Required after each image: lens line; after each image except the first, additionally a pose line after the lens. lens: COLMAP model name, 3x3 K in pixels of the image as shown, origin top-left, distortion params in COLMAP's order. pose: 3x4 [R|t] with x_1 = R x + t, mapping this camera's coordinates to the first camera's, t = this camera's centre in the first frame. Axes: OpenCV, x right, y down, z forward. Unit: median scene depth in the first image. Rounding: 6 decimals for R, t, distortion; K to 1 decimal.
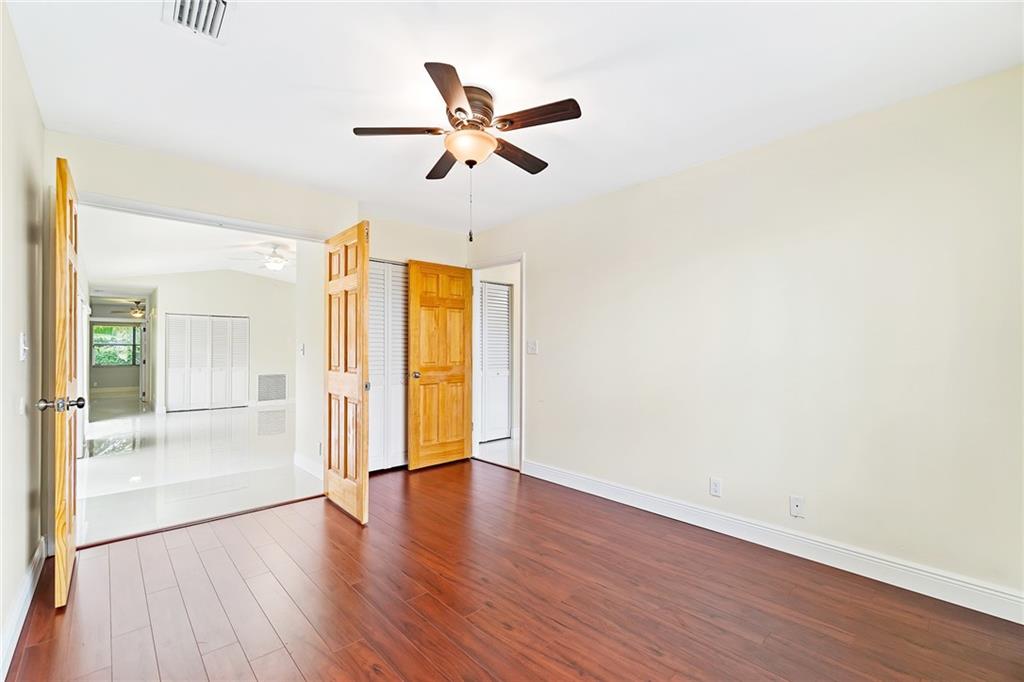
lens RADIAL K [[446.7, 0, 507.9], [0, 446.7, 342.1], [0, 0, 1]] dist [-0.000965, -0.000232]
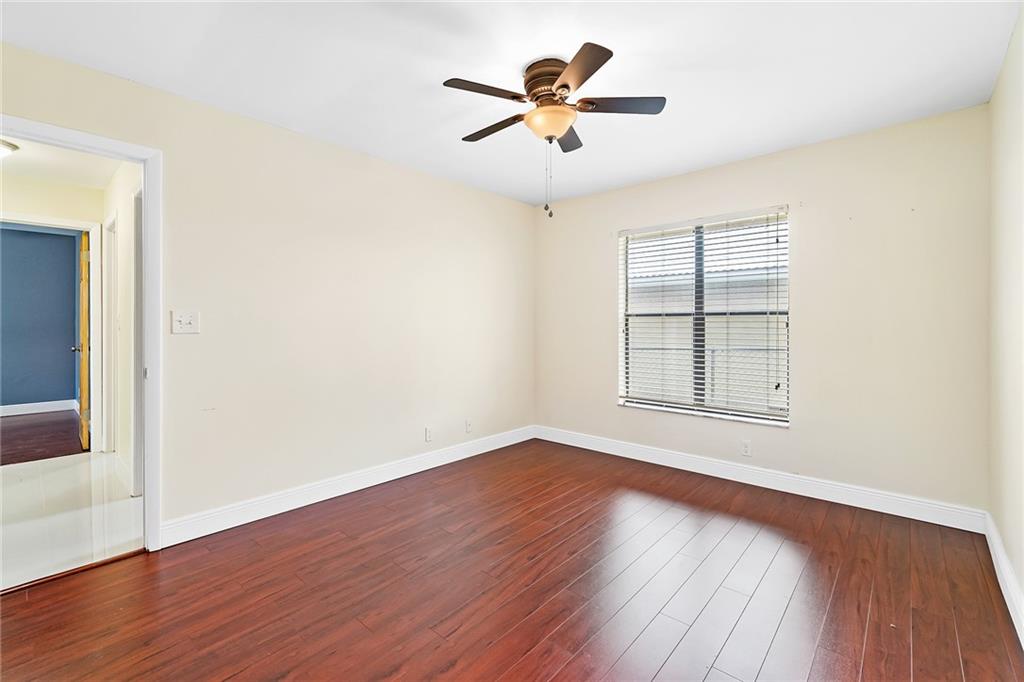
lens RADIAL K [[442.1, 0, 506.3], [0, 442.1, 330.8], [0, 0, 1]] dist [-0.001879, -0.000097]
pose [[-0.097843, -0.016850, 0.995059, -0.822214], [-0.021255, 0.999664, 0.014838, 0.006494], [-0.994975, -0.019698, -0.098168, 0.932427]]
